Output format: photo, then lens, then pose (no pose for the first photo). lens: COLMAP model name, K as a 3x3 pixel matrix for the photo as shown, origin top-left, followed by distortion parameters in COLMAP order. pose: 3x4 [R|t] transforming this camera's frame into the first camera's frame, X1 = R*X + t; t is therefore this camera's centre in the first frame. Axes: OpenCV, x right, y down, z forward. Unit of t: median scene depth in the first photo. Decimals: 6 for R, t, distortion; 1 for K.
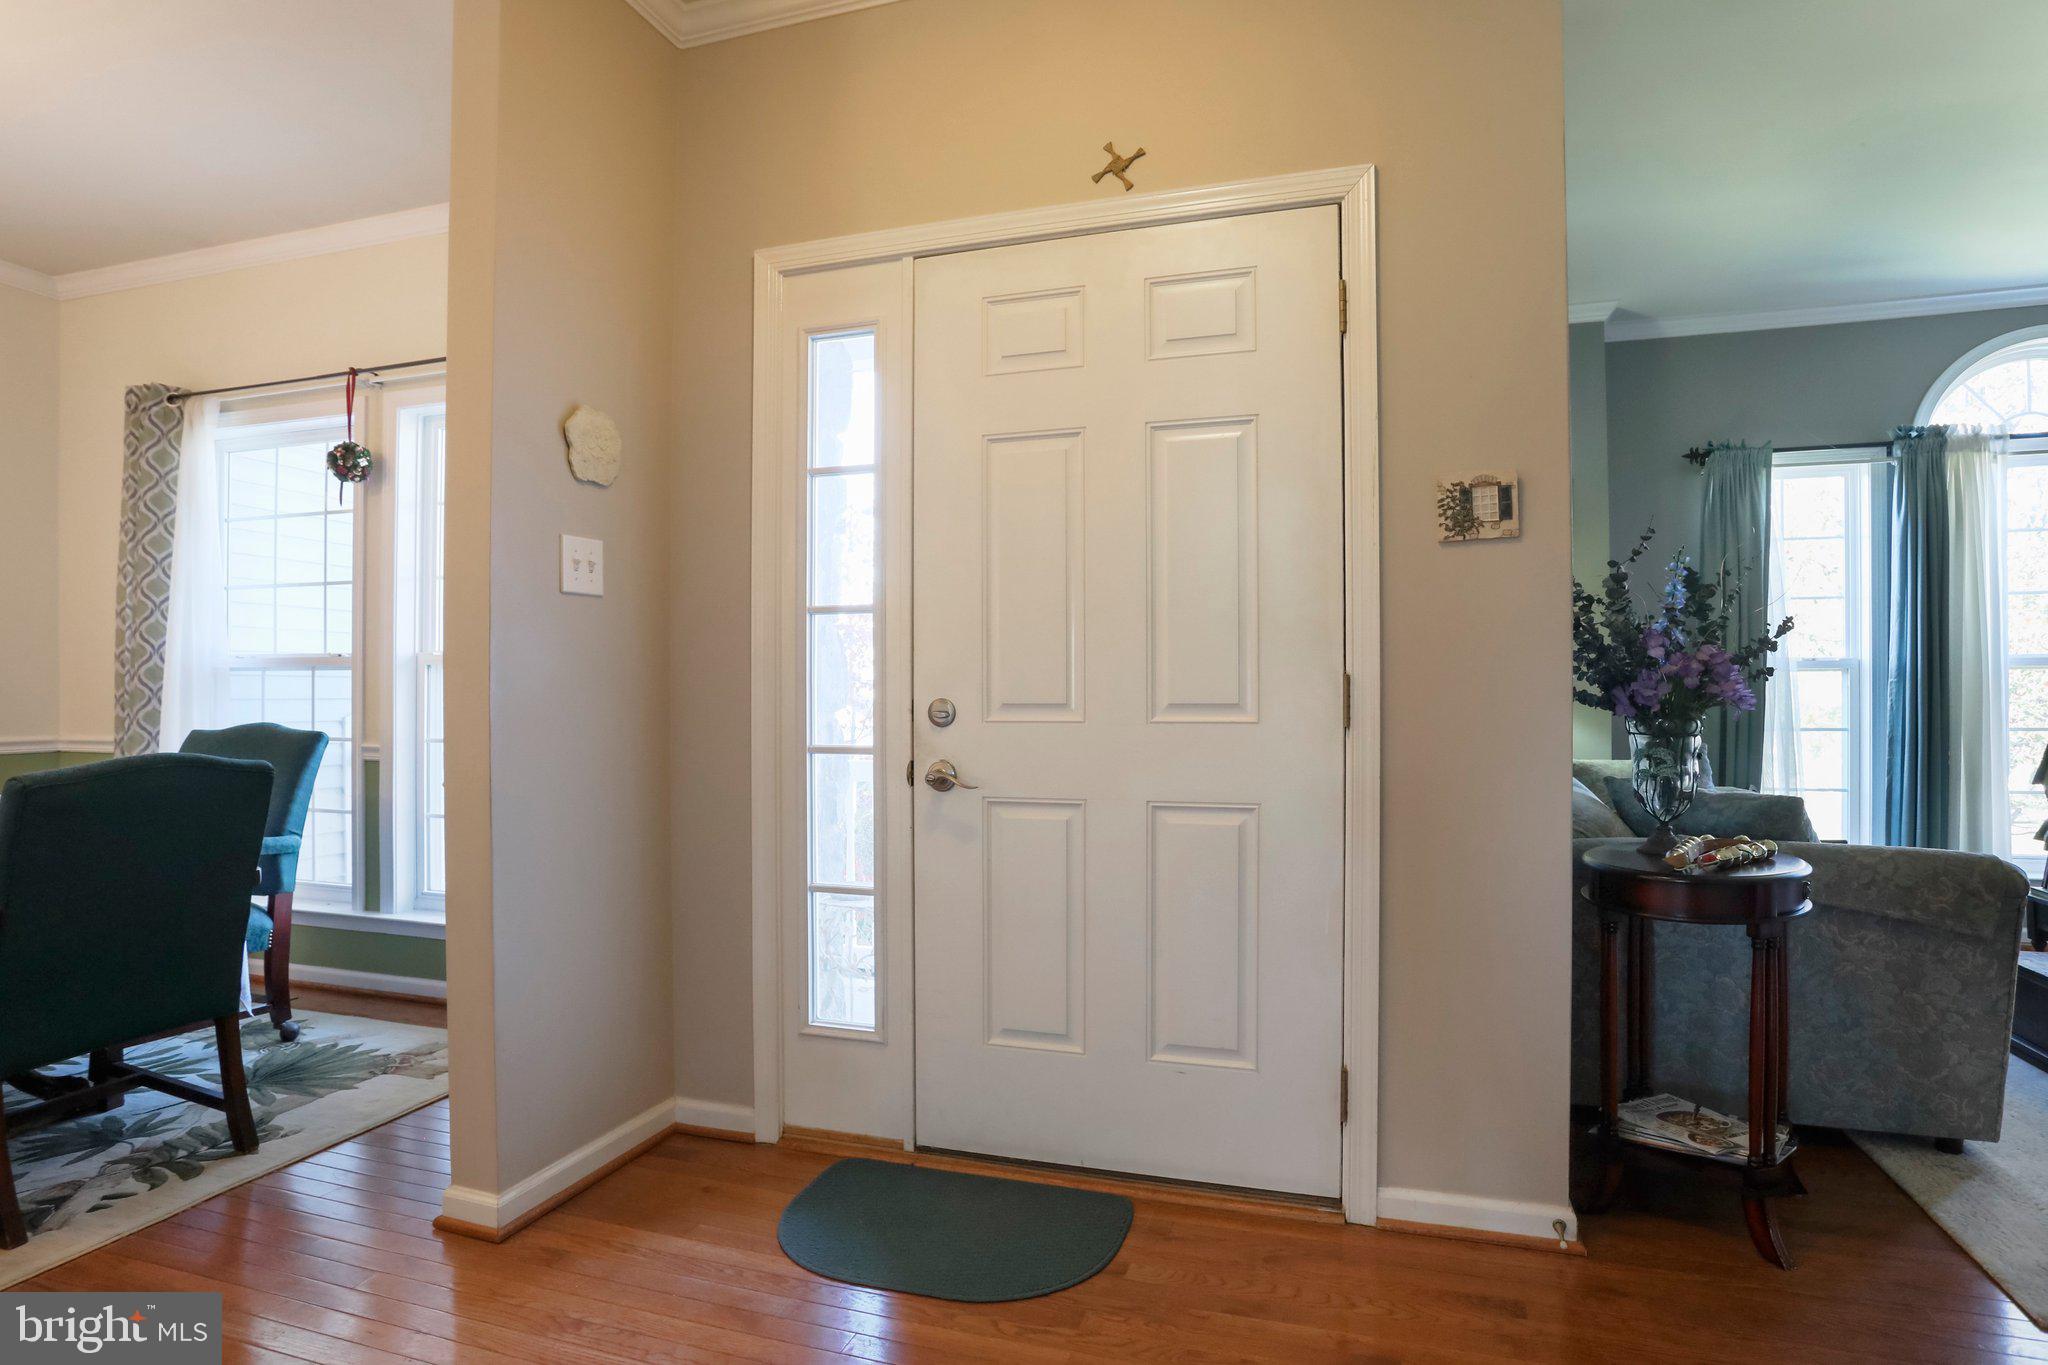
lens RADIAL K [[1045.1, 0, 1024.0], [0, 1045.1, 682.5], [0, 0, 1]] dist [-0.085900, 0.042438]
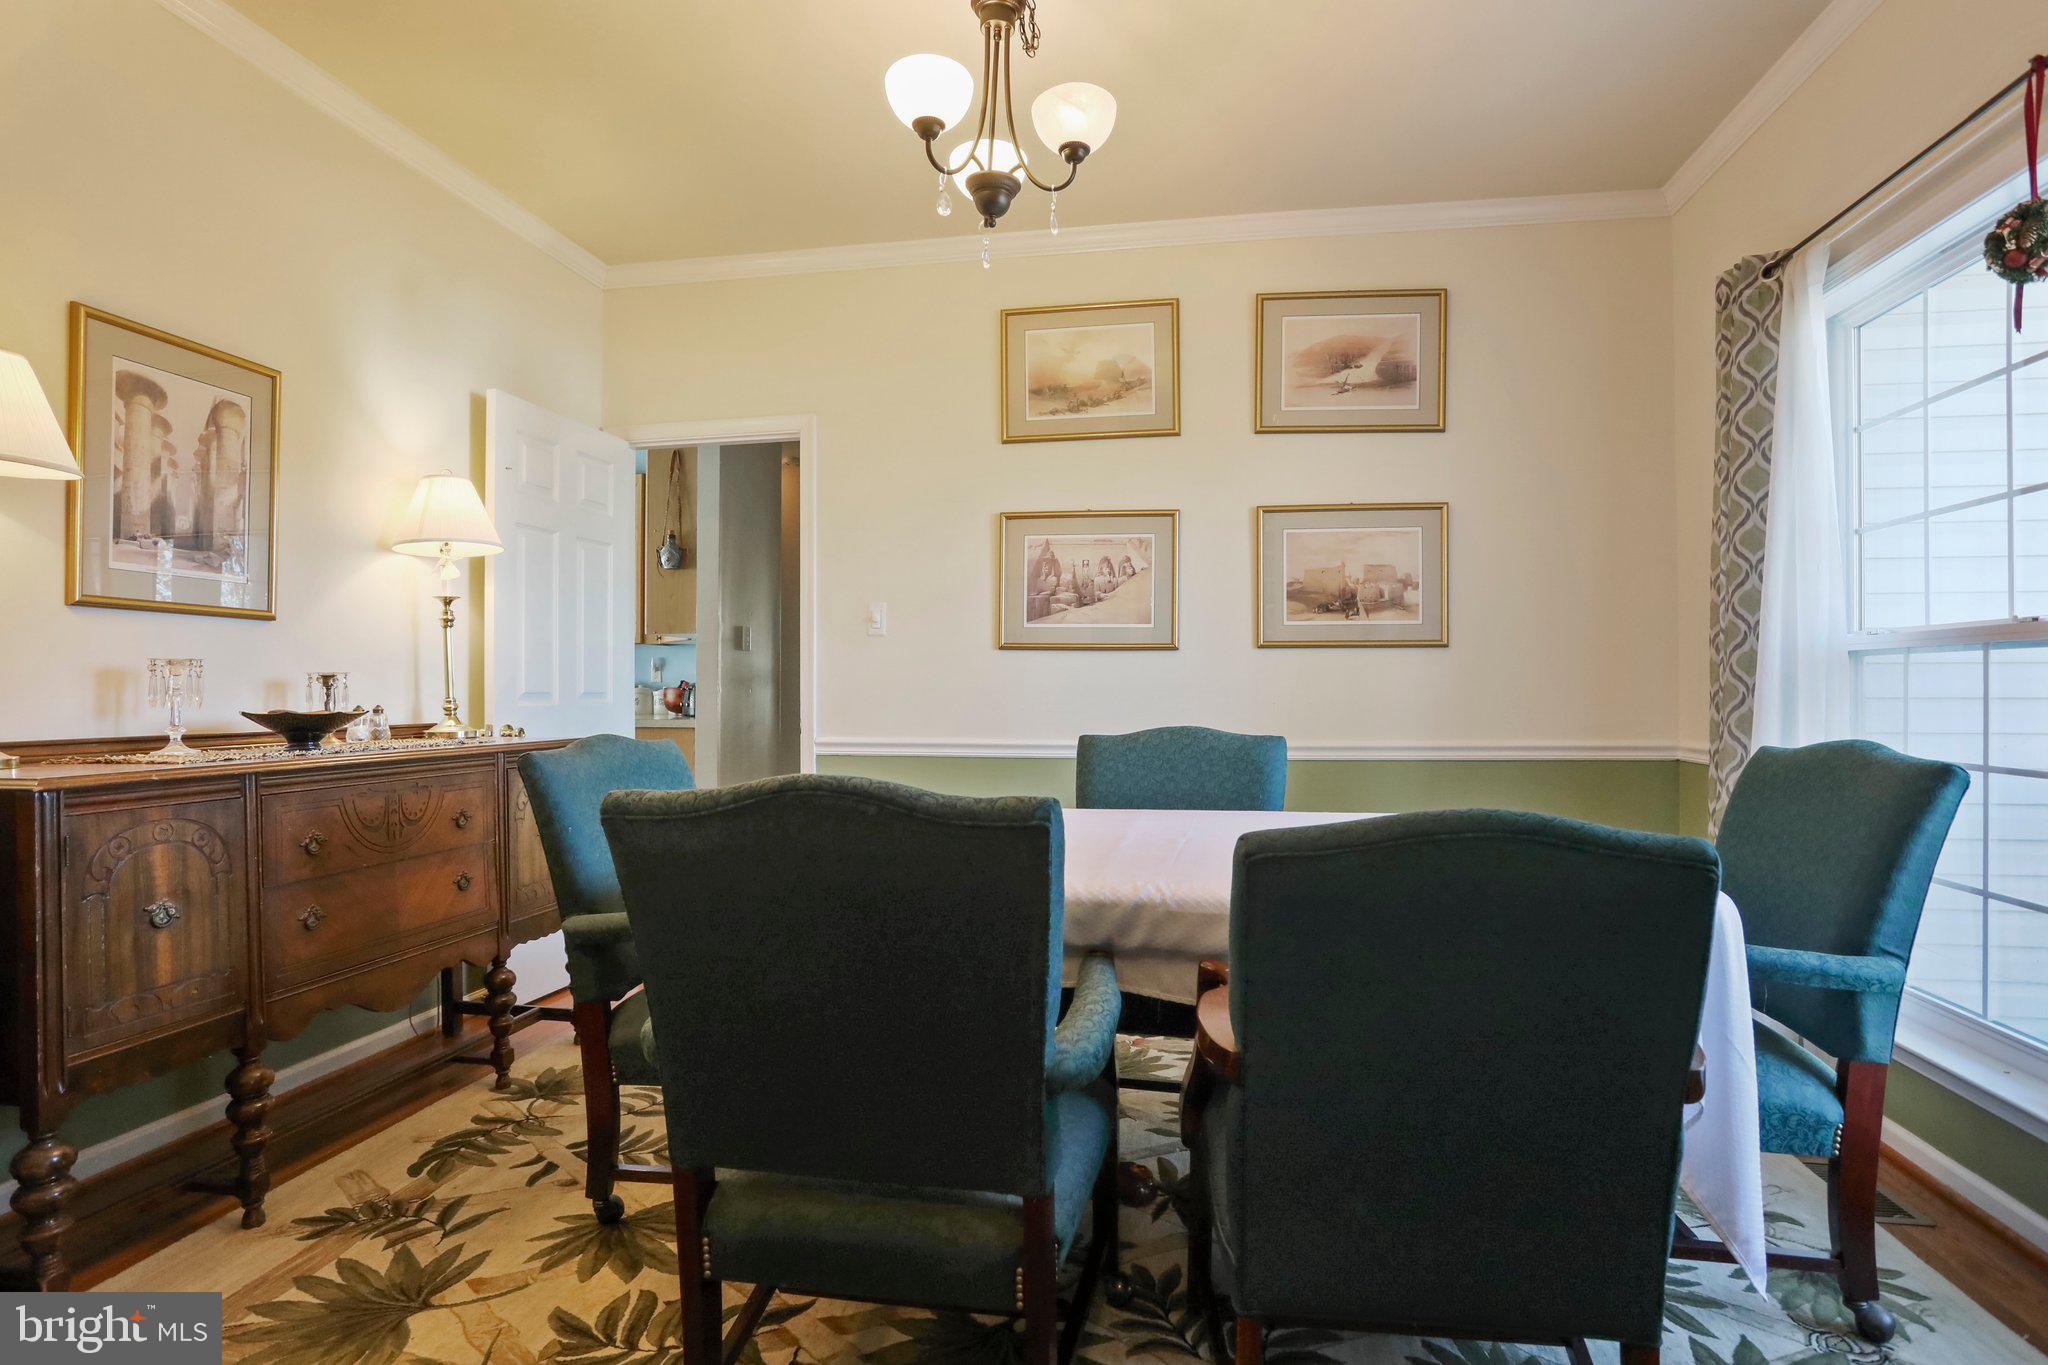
lens RADIAL K [[1071.1, 0, 1024.0], [0, 1071.1, 682.5], [0, 0, 1]] dist [-0.041397, 0.010275]
pose [[0.144265, -0.001024, -0.989539, -0.200137], [0.000713, 0.999999, -0.000931, 0.006267], [0.989539, -0.000571, 0.144266, 0.378678]]
